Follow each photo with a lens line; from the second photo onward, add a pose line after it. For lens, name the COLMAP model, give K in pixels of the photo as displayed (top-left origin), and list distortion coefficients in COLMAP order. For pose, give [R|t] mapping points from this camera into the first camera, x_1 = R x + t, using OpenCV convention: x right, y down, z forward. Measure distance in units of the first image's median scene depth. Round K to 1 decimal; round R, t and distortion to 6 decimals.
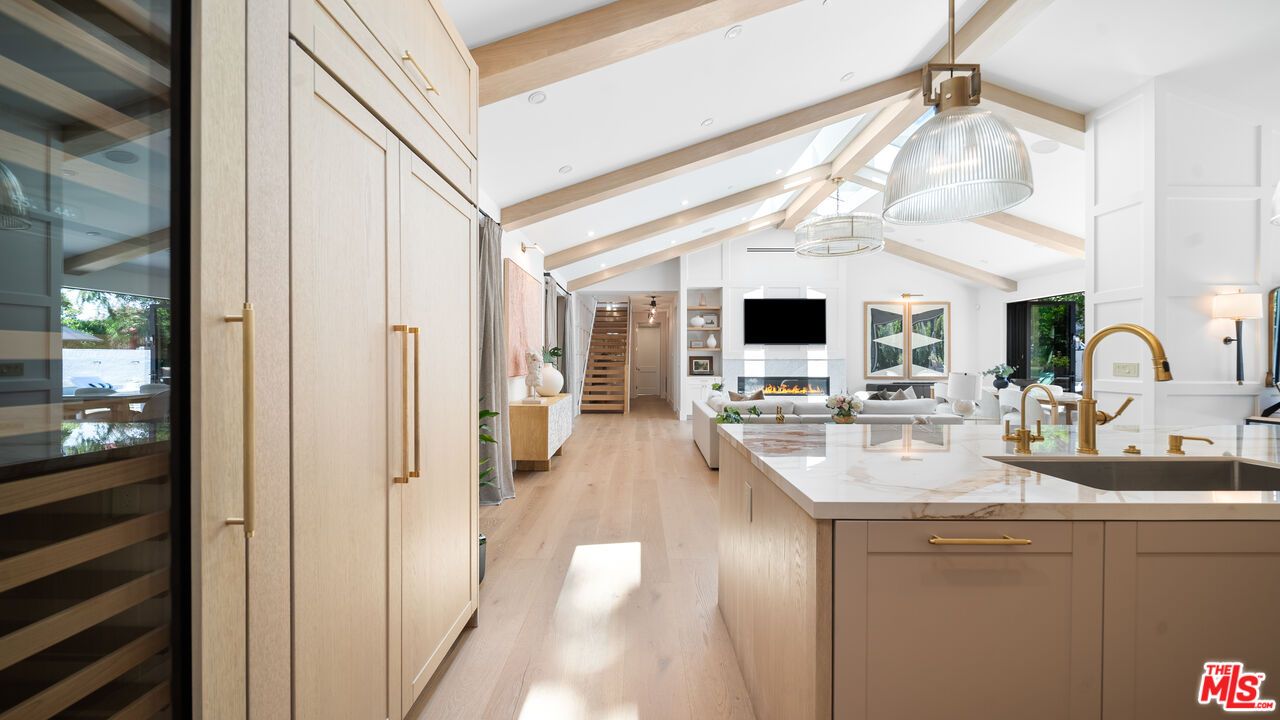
lens RADIAL K [[453.9, 0, 638.6], [0, 453.9, 360.3], [0, 0, 1]] dist [0.000059, 0.000003]
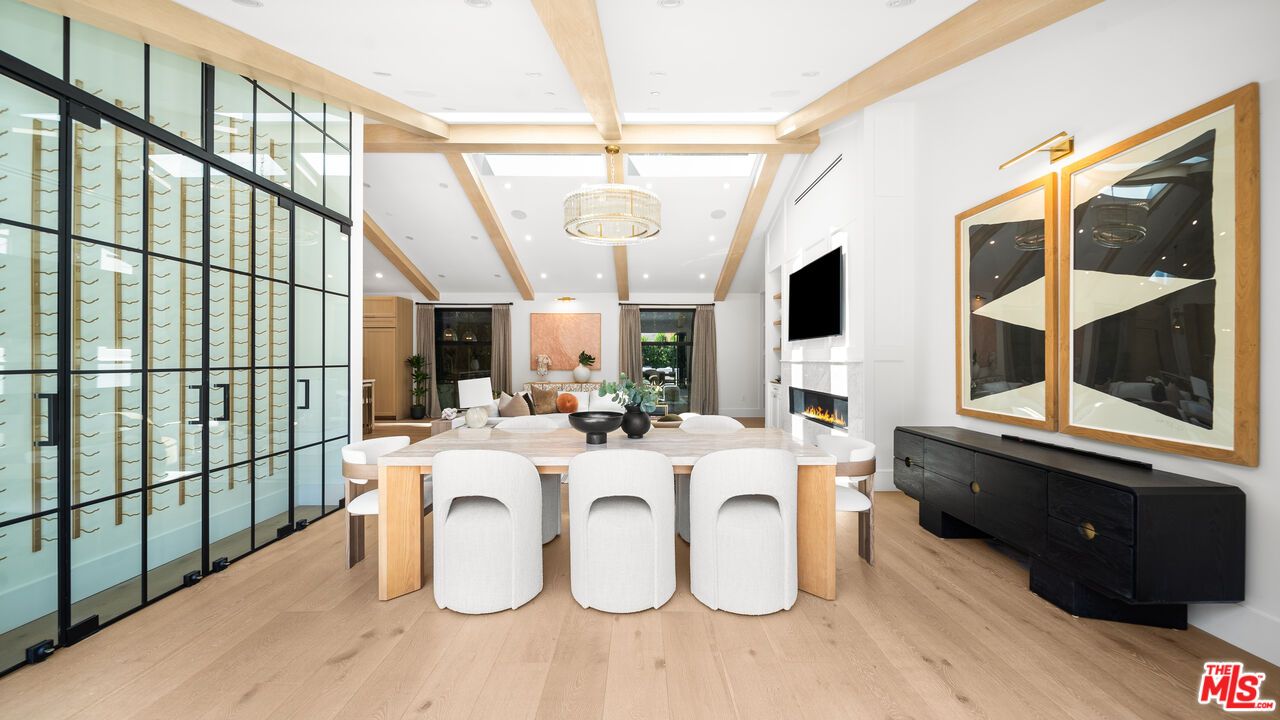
lens RADIAL K [[453.9, 0, 640.6], [0, 453.9, 359.2], [0, 0, 1]] dist [0.000059, 0.000003]
pose [[0.010845, 0.003234, -0.999936, 0.883240], [0.000883, 0.999994, 0.003243, -0.006904], [0.999941, -0.000918, 0.010842, 0.724898]]
